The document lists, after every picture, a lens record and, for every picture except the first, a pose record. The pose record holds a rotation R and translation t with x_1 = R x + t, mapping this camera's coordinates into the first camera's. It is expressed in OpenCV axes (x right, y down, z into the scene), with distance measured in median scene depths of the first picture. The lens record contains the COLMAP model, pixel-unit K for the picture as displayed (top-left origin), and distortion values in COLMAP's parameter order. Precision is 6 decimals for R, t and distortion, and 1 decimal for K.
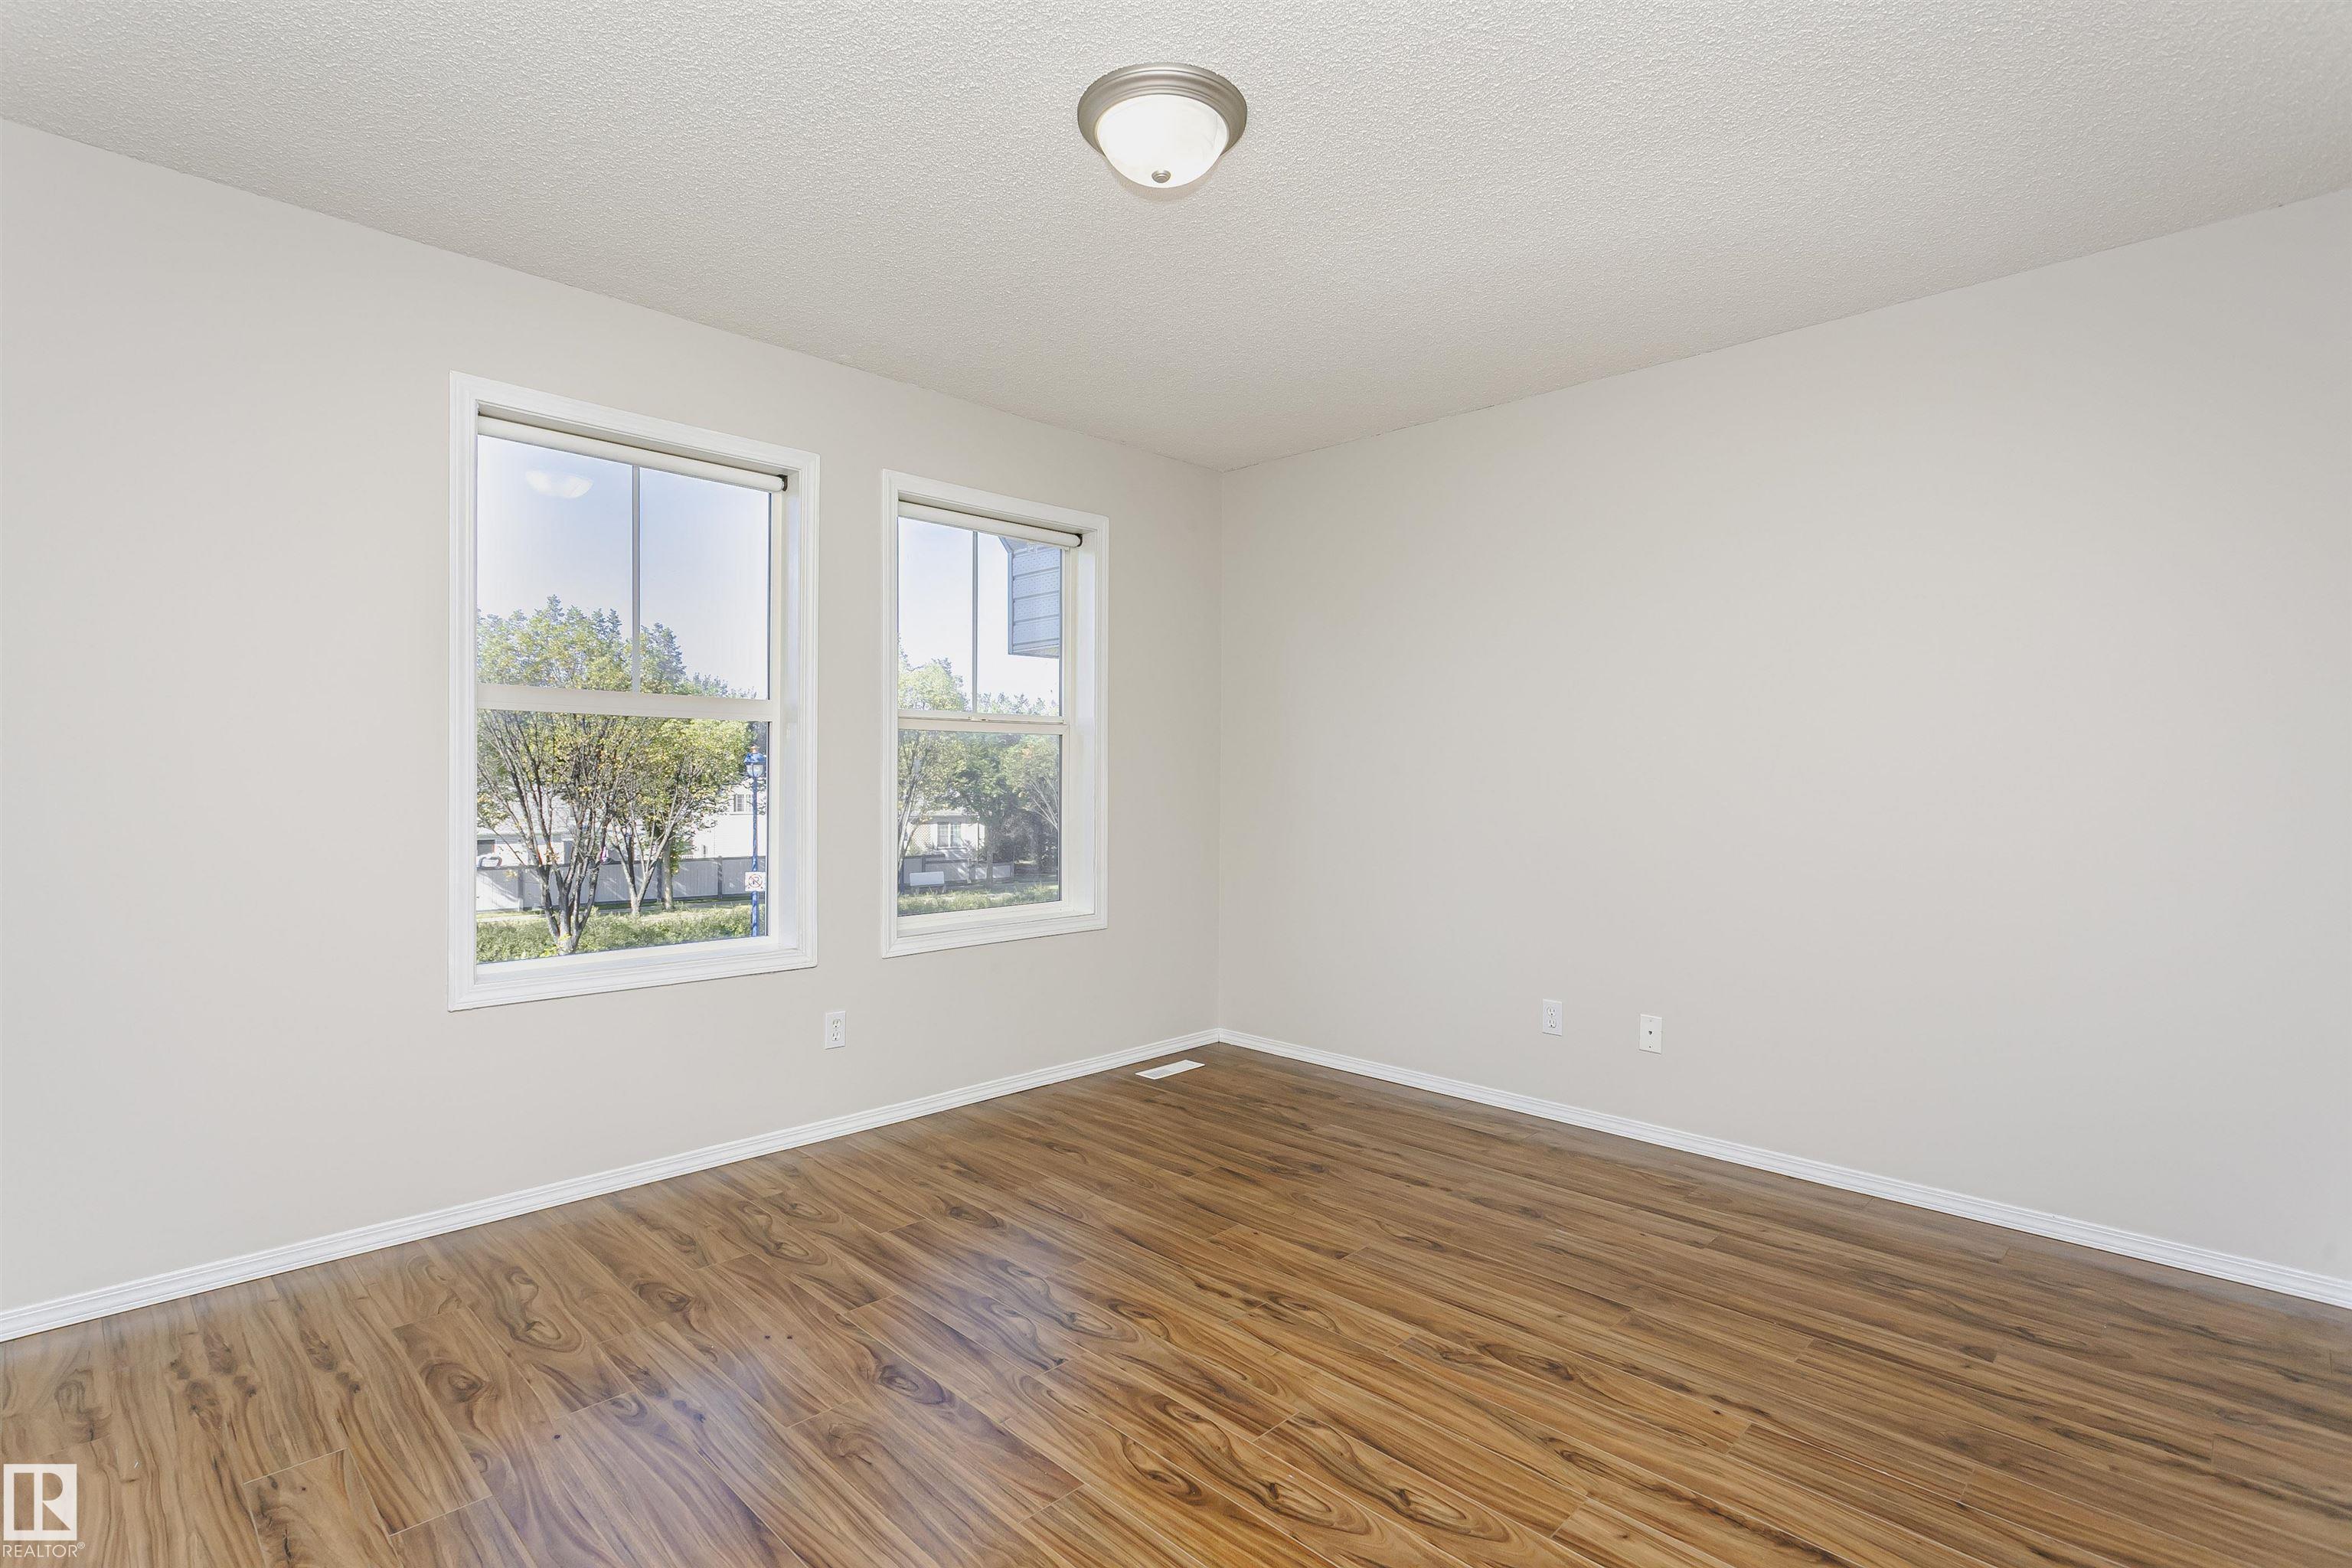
lens RADIAL K [[1124.7, 0, 1154.2], [0, 1124.7, 785.4], [0, 0, 1]] dist [0.004831, 0.000805]
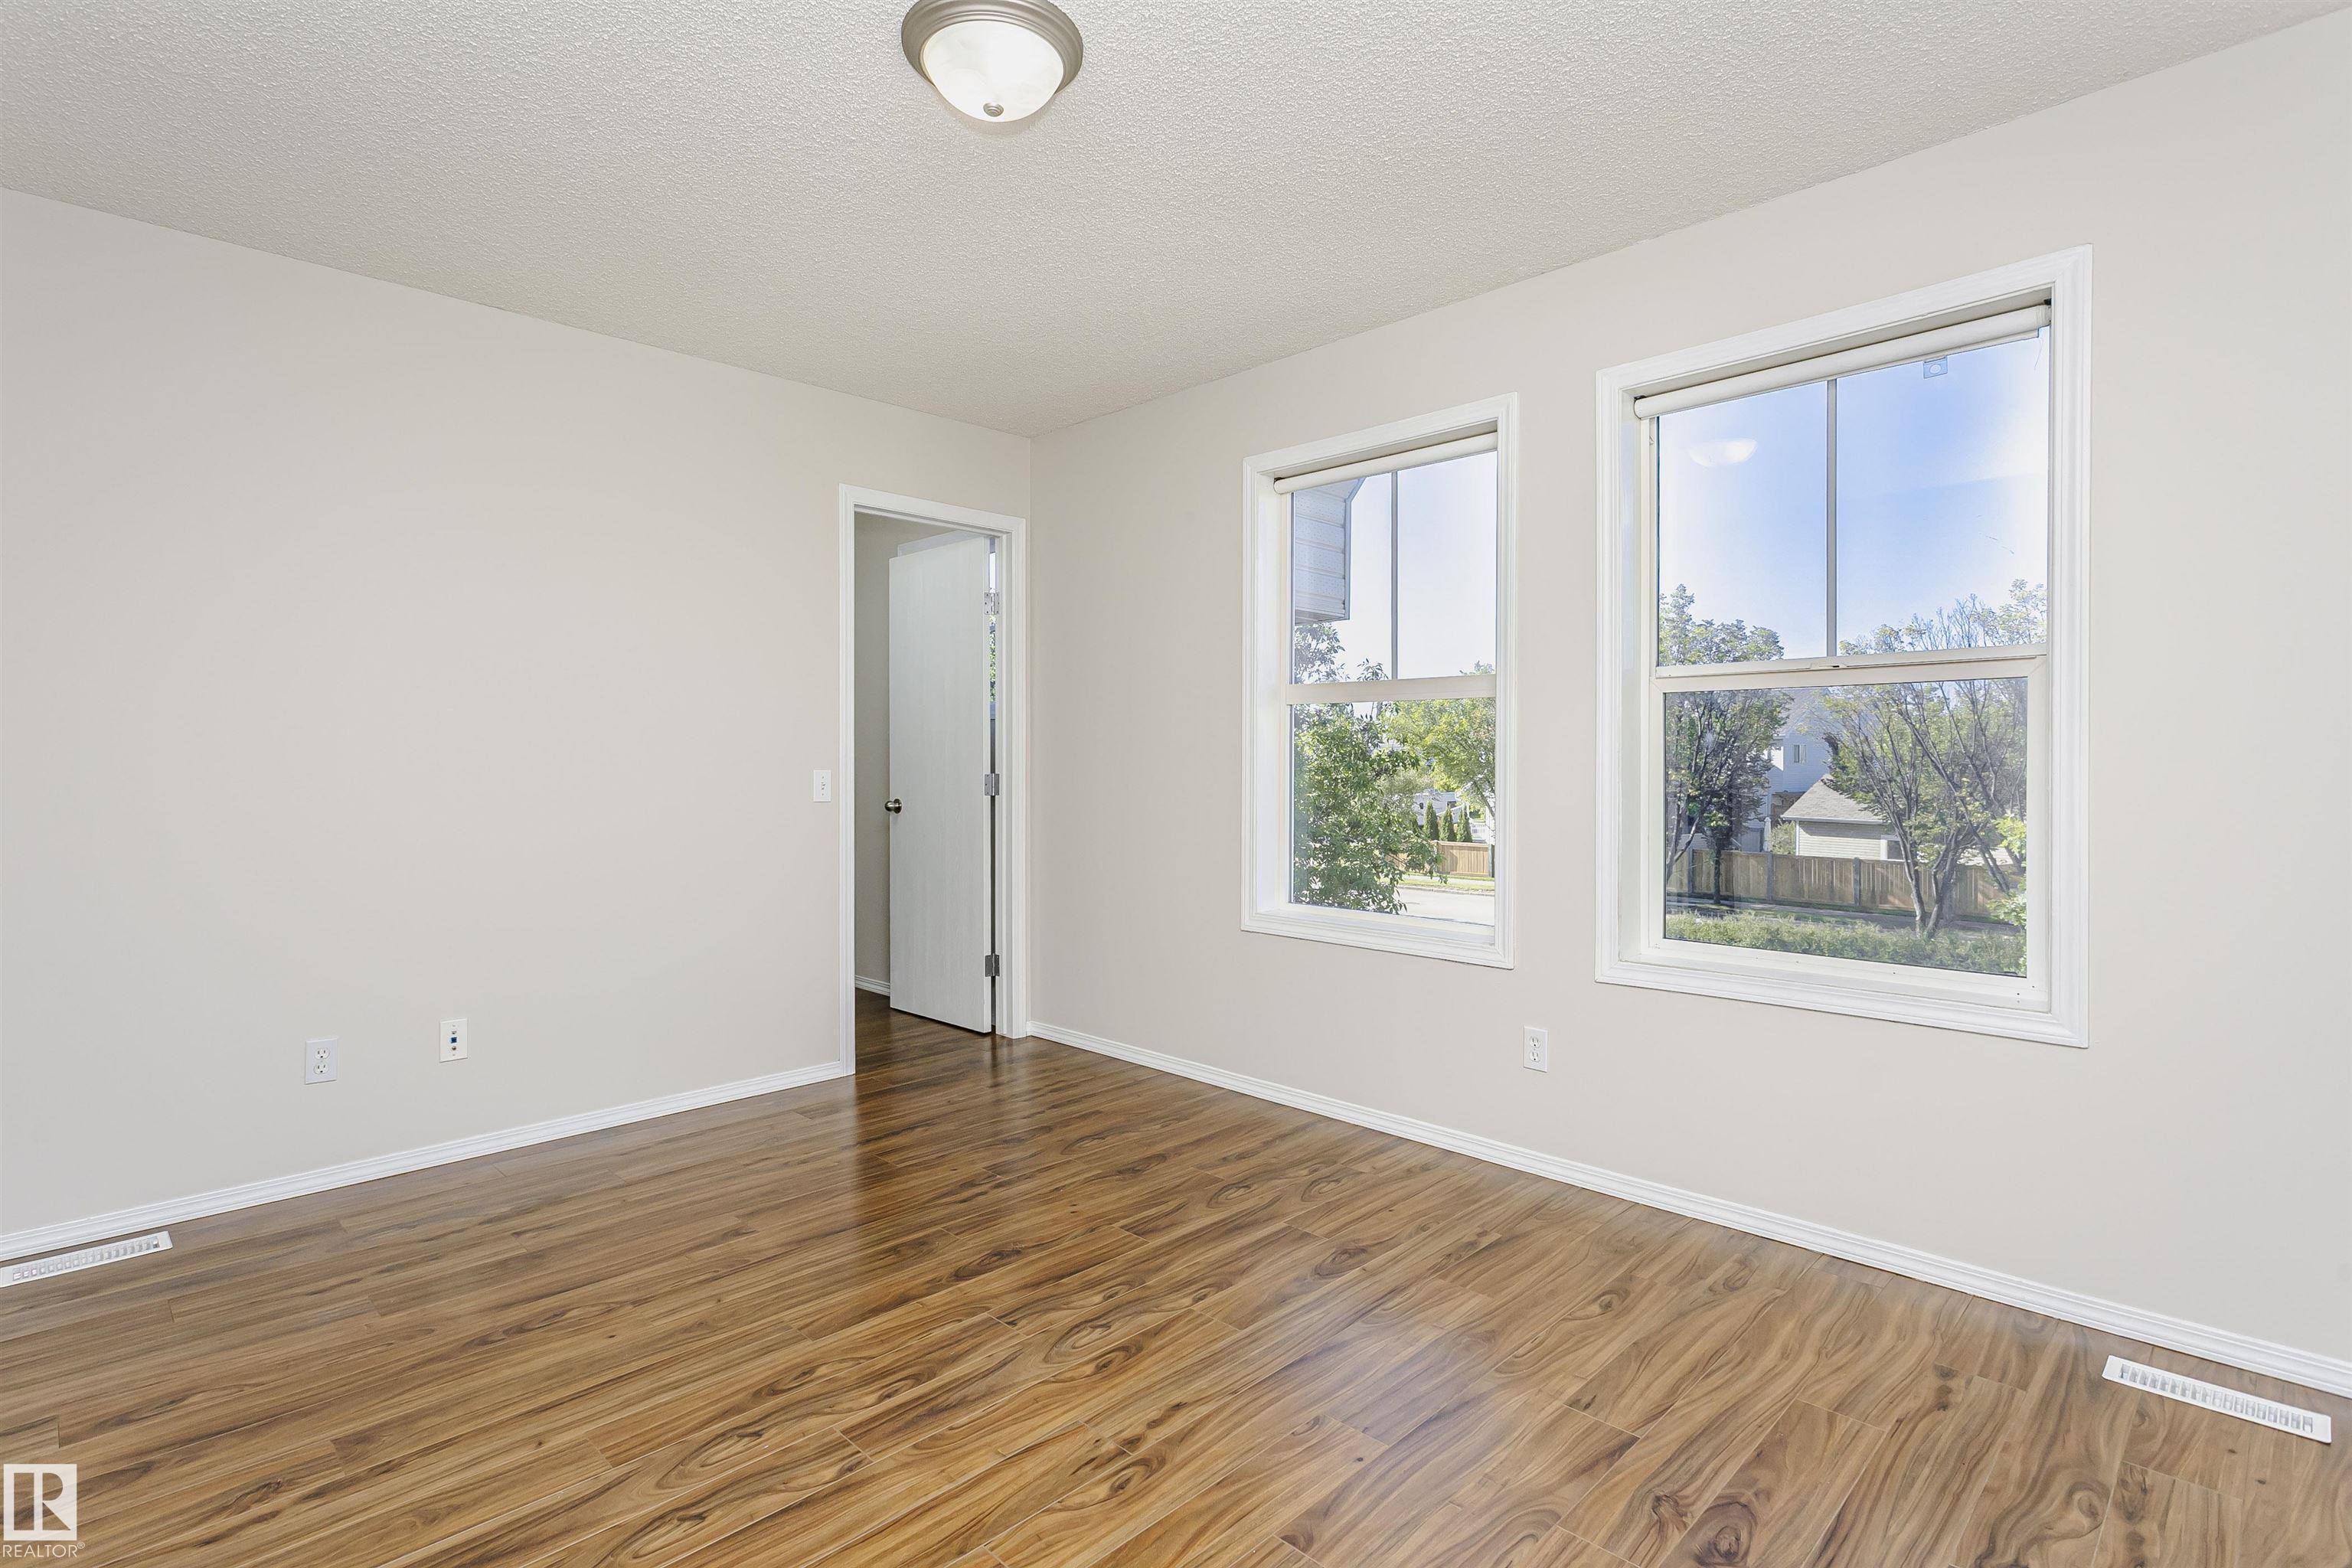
lens RADIAL K [[1124.7, 0, 1154.2], [0, 1124.7, 785.4], [0, 0, 1]] dist [0.004831, 0.000805]
pose [[-0.002912, 0.015447, -0.999876, 0.810835], [-0.007973, 0.999849, 0.015470, -0.000871], [0.999964, 0.008017, -0.002789, 0.969685]]
